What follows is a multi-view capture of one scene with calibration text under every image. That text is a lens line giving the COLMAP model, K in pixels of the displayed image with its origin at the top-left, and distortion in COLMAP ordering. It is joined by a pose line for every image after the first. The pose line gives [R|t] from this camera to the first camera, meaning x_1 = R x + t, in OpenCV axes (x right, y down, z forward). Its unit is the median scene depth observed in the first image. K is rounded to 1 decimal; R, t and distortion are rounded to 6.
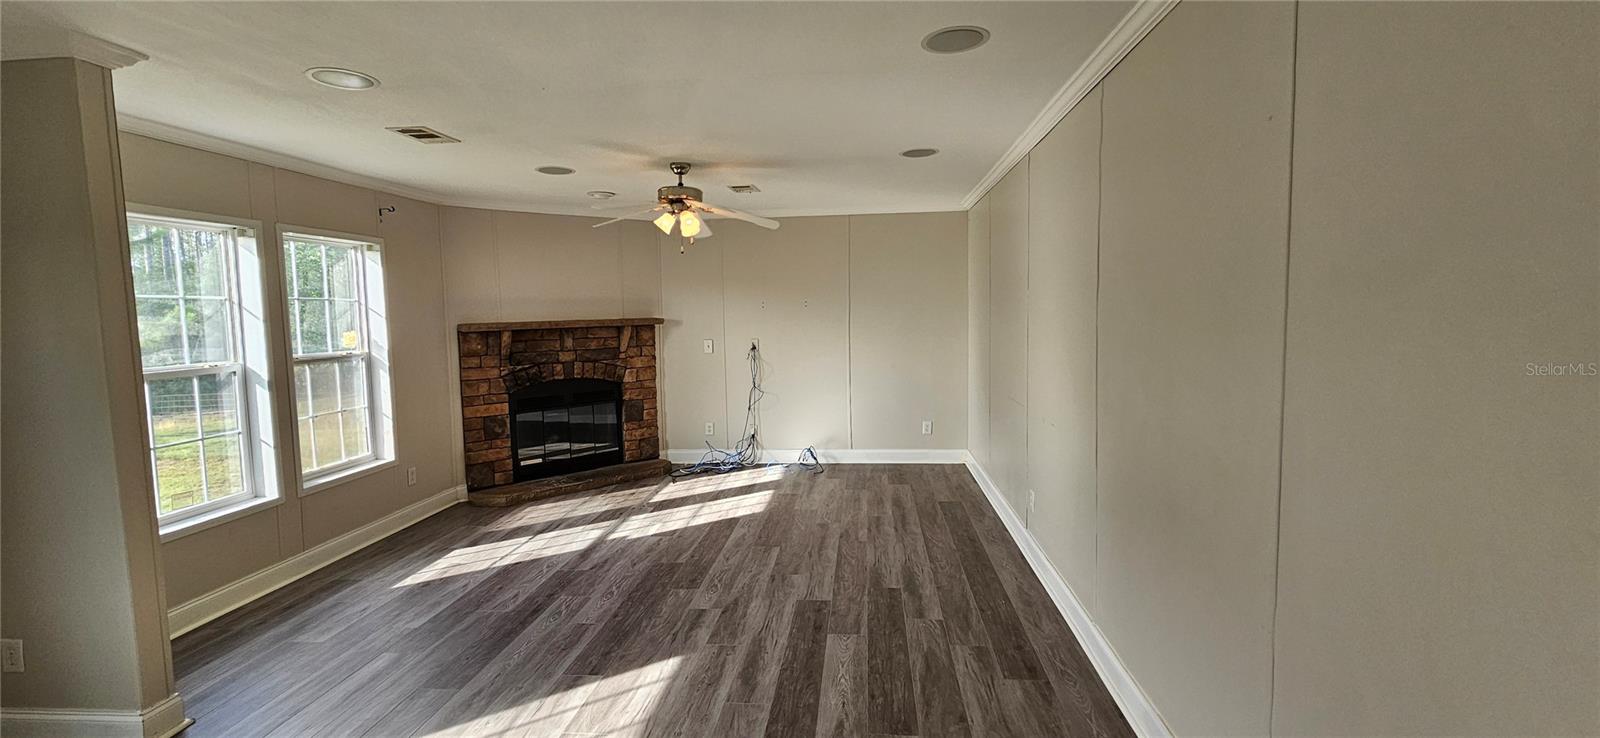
lens RADIAL K [[660.4, 0, 807.9], [0, 660.4, 356.5], [0, 0, 1]] dist [-0.001486, 0.001868]
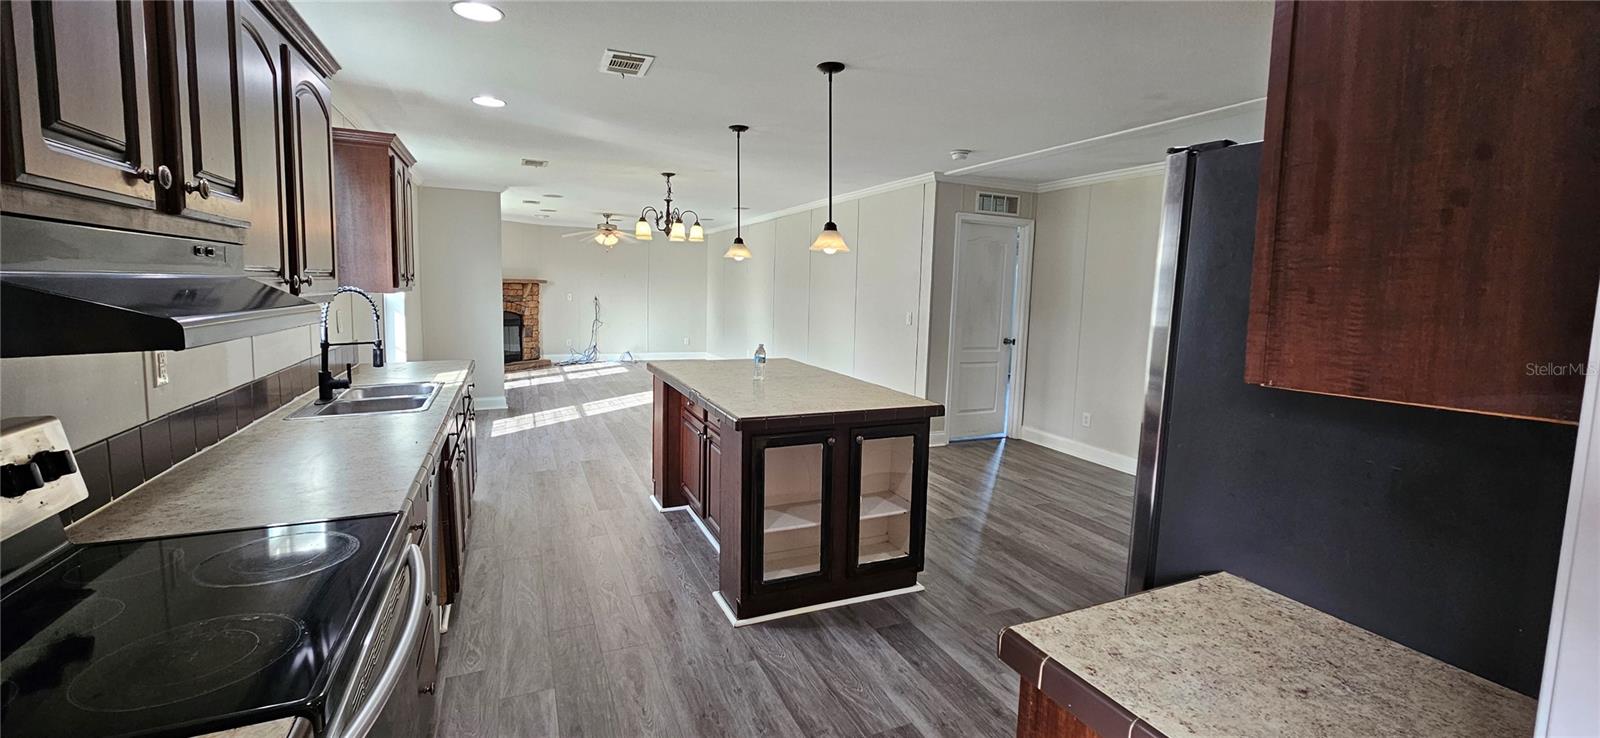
lens RADIAL K [[660.4, 0, 800.9], [0, 660.4, 360.2], [0, 0, 1]] dist [-0.001486, 0.001868]
pose [[0.874636, -0.009729, 0.484682, -0.657401], [-0.008698, 0.999323, 0.035754, 0.121358], [-0.484702, -0.035487, 0.873959, -1.243721]]
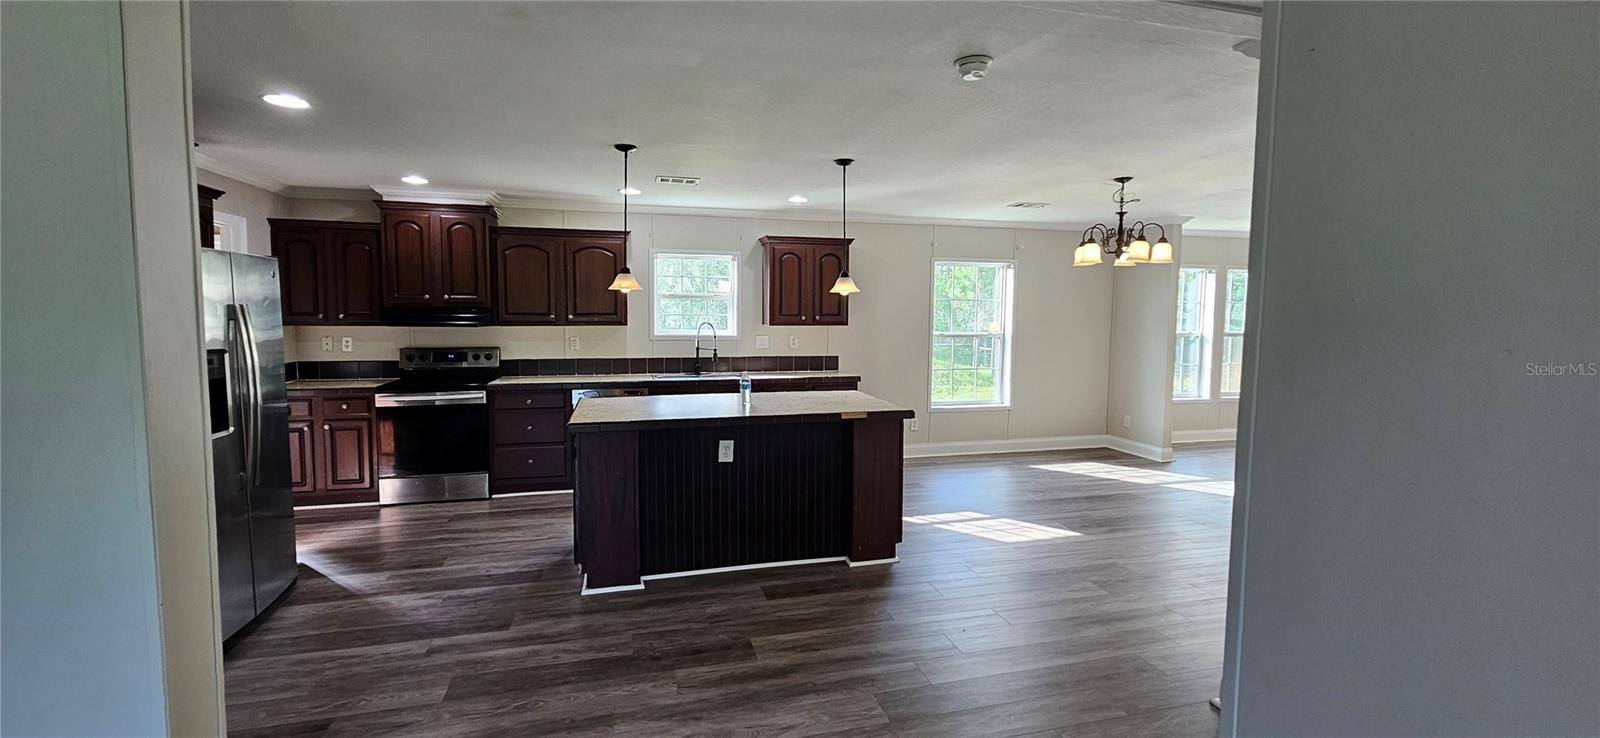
lens RADIAL K [[660.4, 0, 797.3], [0, 660.4, 361.0], [0, 0, 1]] dist [-0.001486, 0.001868]
pose [[0.338351, 0.096618, -0.936047, 0.555967], [-0.084279, 0.993829, 0.072118, 0.045145], [0.937238, 0.054488, 0.344406, -0.751254]]
